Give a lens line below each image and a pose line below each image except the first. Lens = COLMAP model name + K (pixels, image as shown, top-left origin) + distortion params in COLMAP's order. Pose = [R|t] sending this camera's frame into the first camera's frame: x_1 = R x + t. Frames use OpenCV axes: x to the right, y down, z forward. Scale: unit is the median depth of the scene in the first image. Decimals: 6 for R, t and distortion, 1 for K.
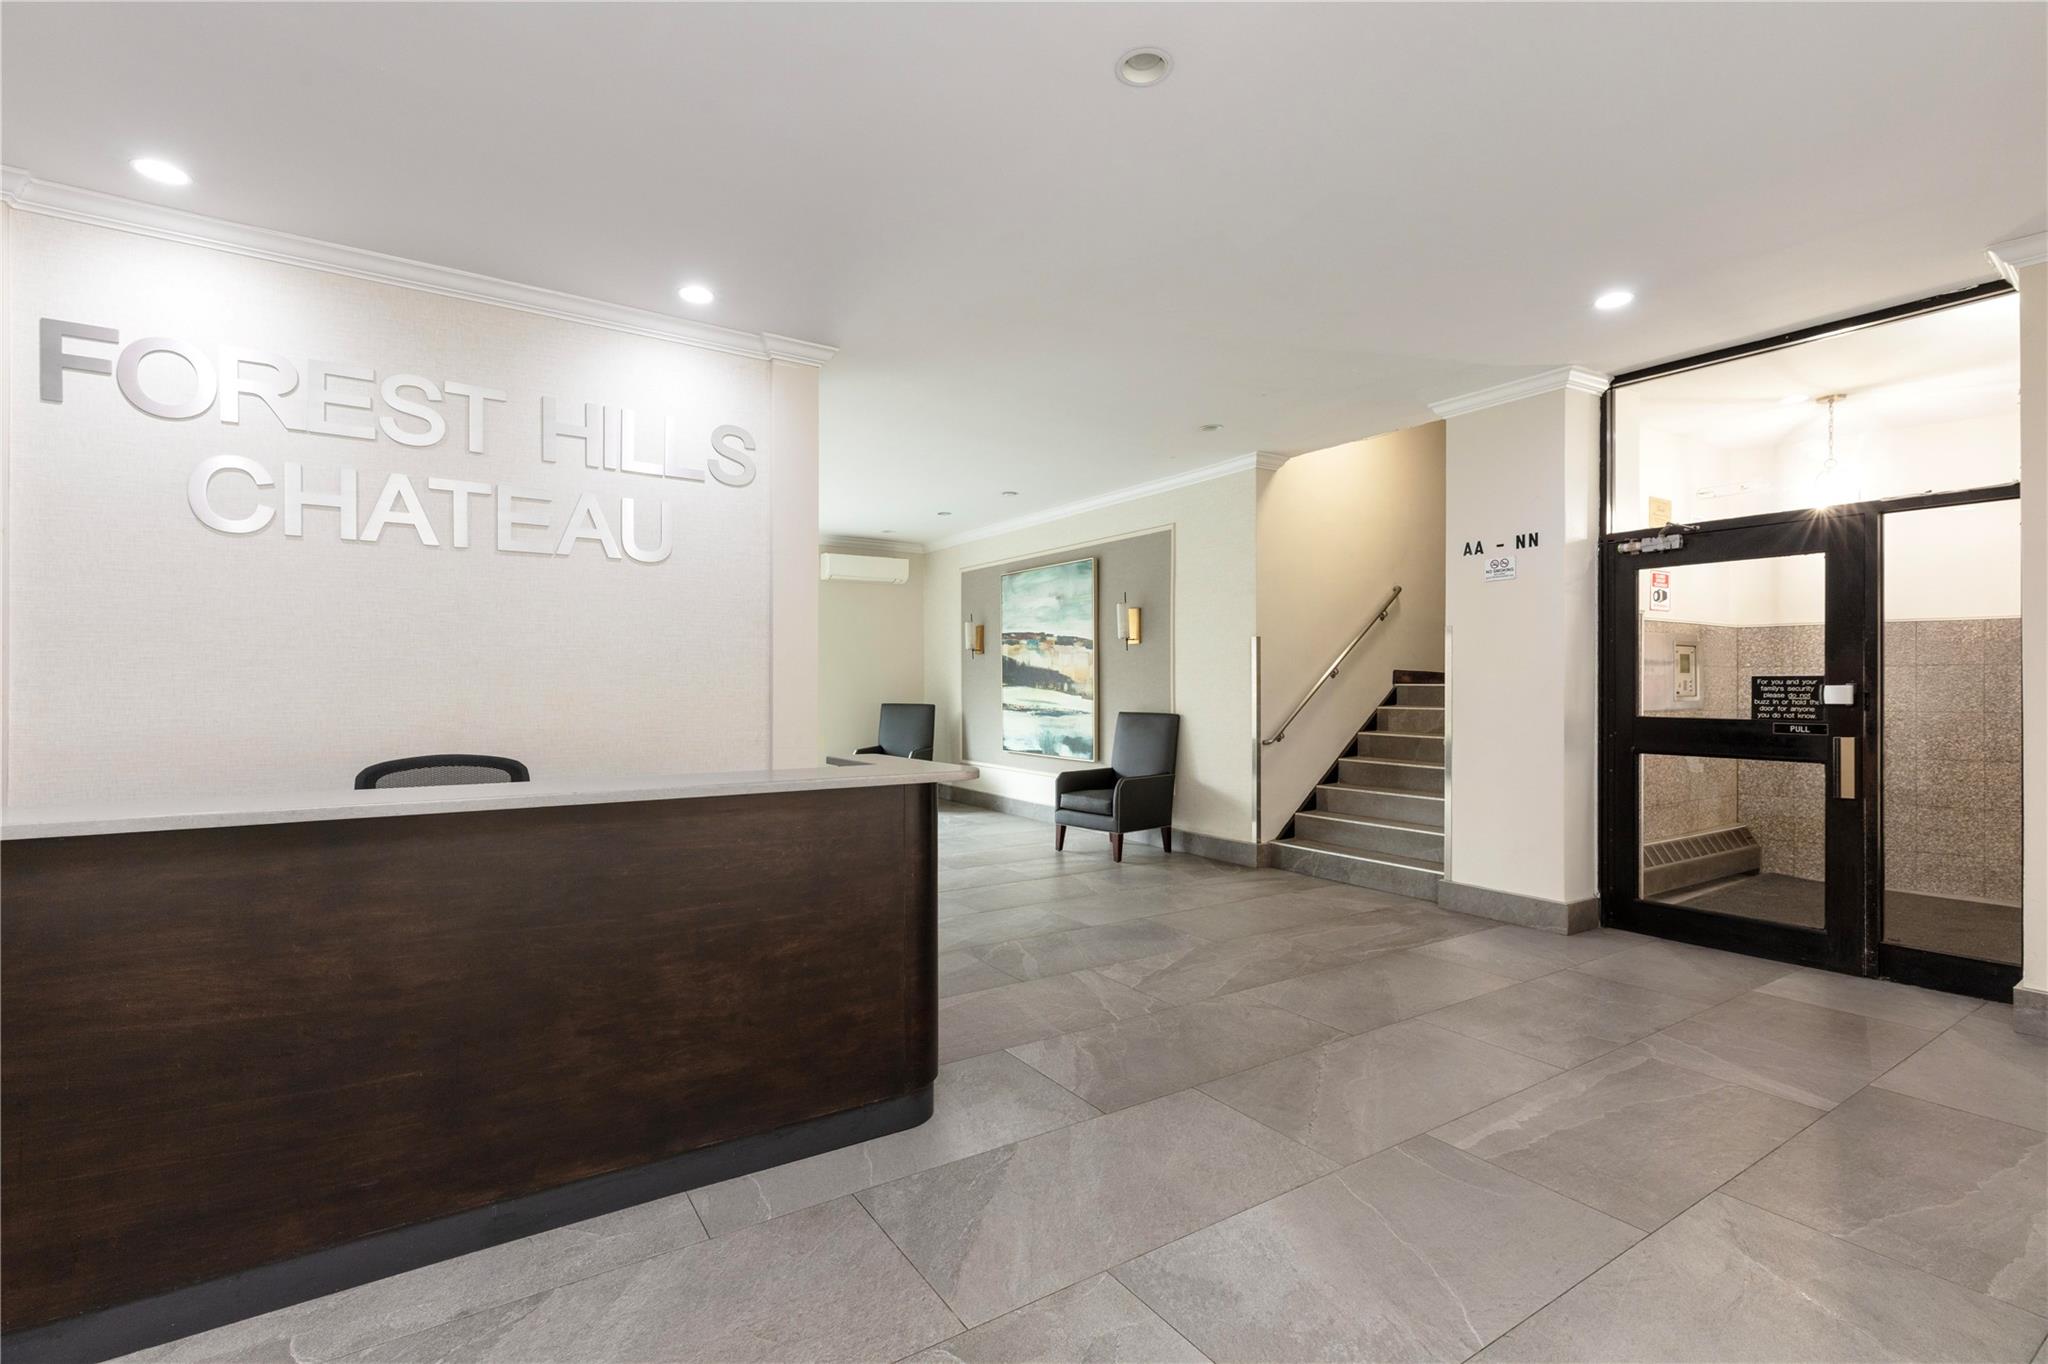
lens RADIAL K [[939.7, 0, 1026.2], [0, 939.7, 680.3], [0, 0, 1]] dist [-0.000661, -0.000172]
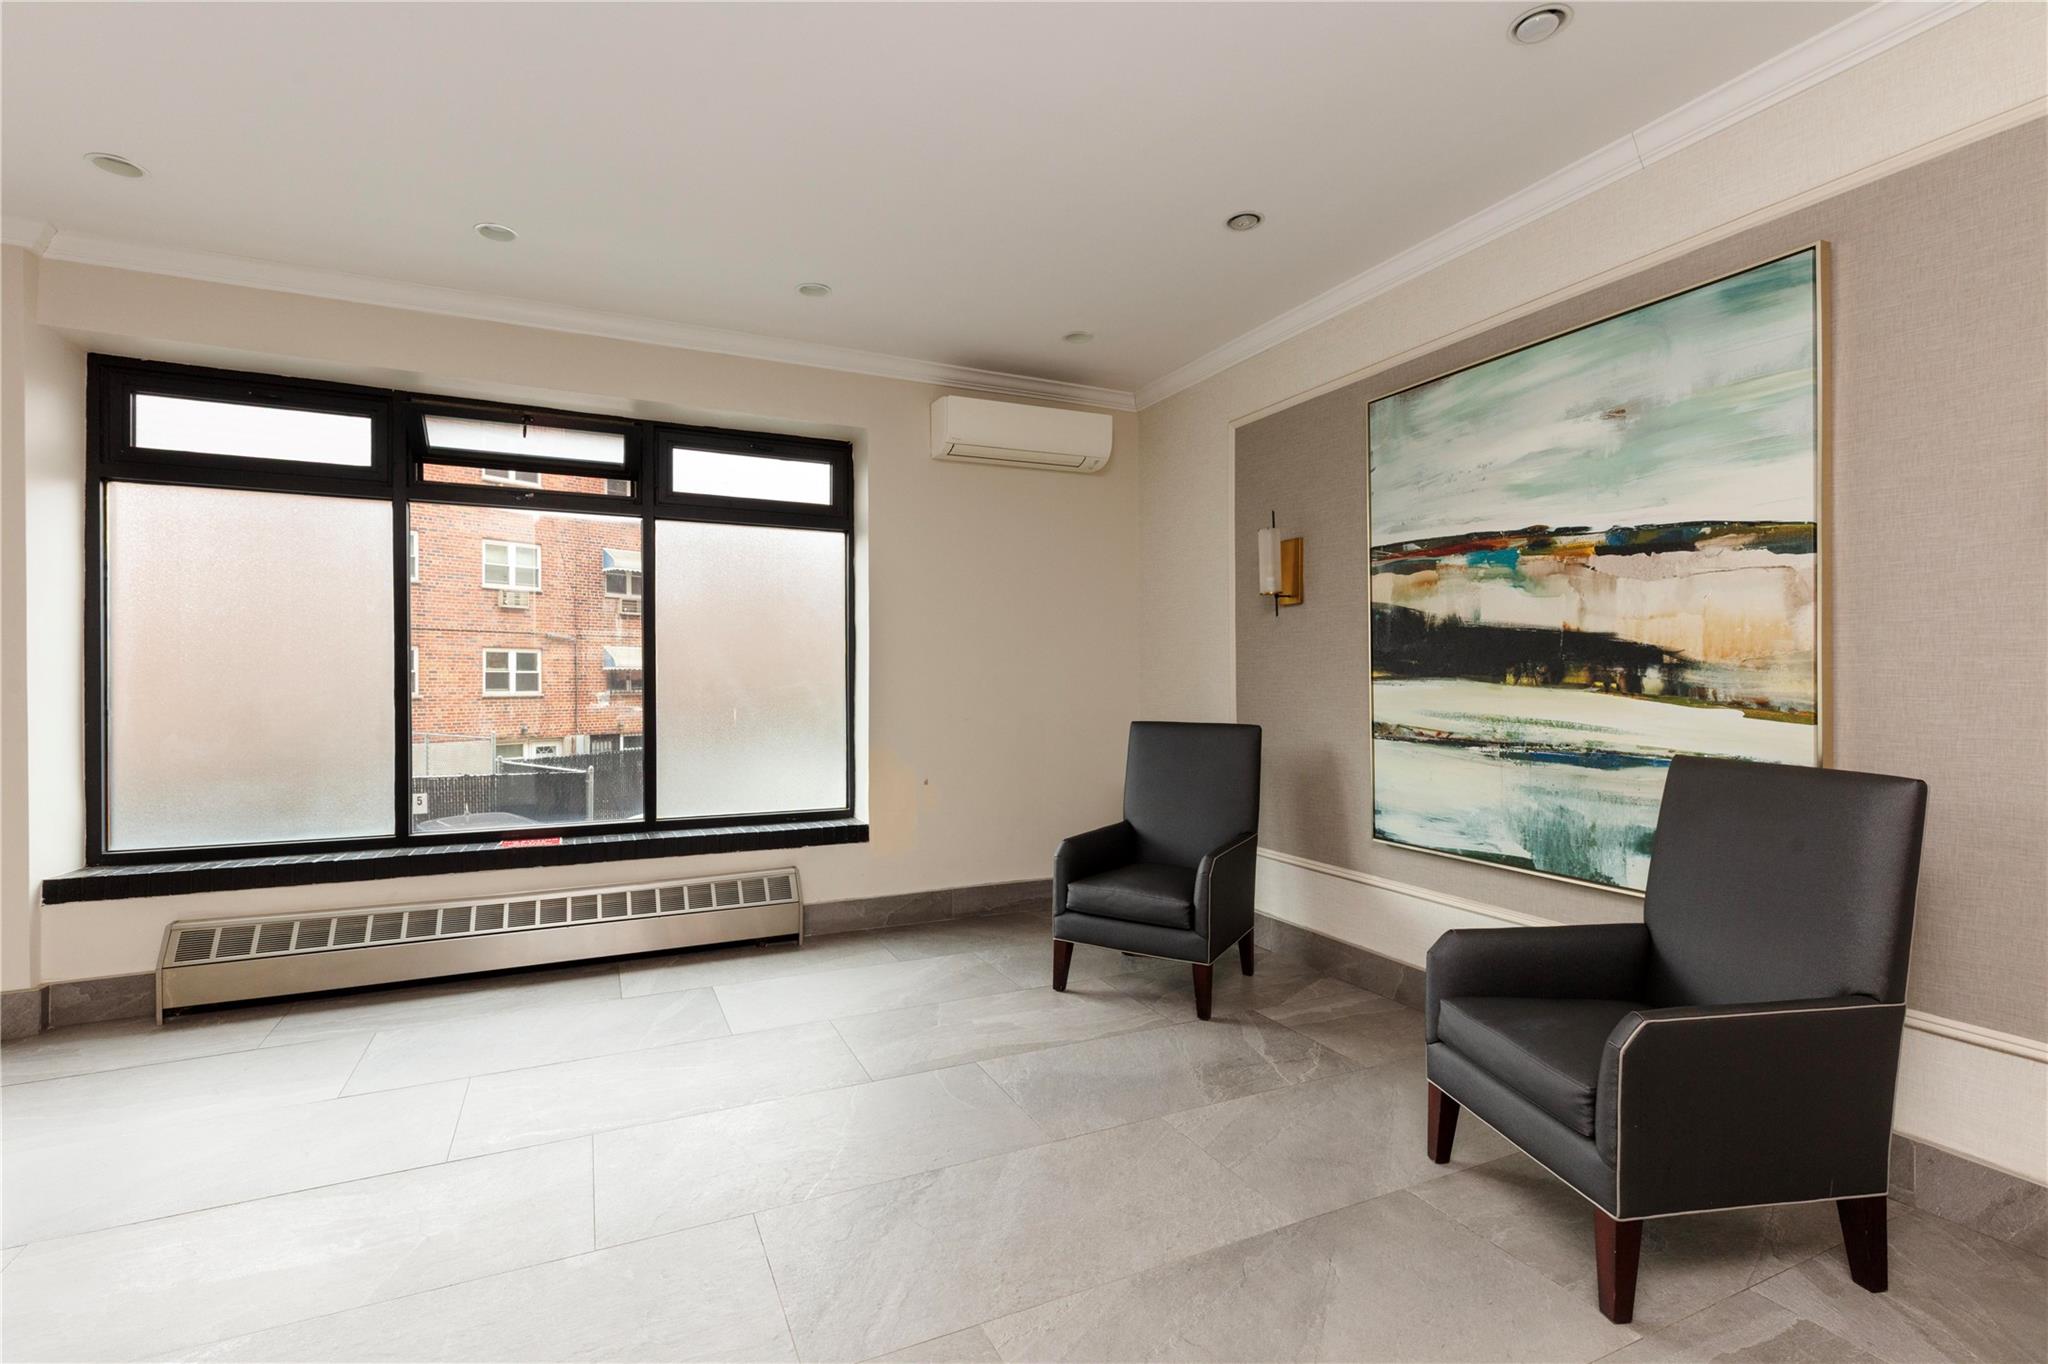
lens RADIAL K [[939.7, 0, 1025.7], [0, 939.7, 679.8], [0, 0, 1]] dist [-0.000661, -0.000172]
pose [[0.991065, -0.000259, -0.133382, -0.125594], [0.000544, 0.999998, 0.002100, 0.005908], [0.133381, -0.002154, 0.991063, 0.622389]]
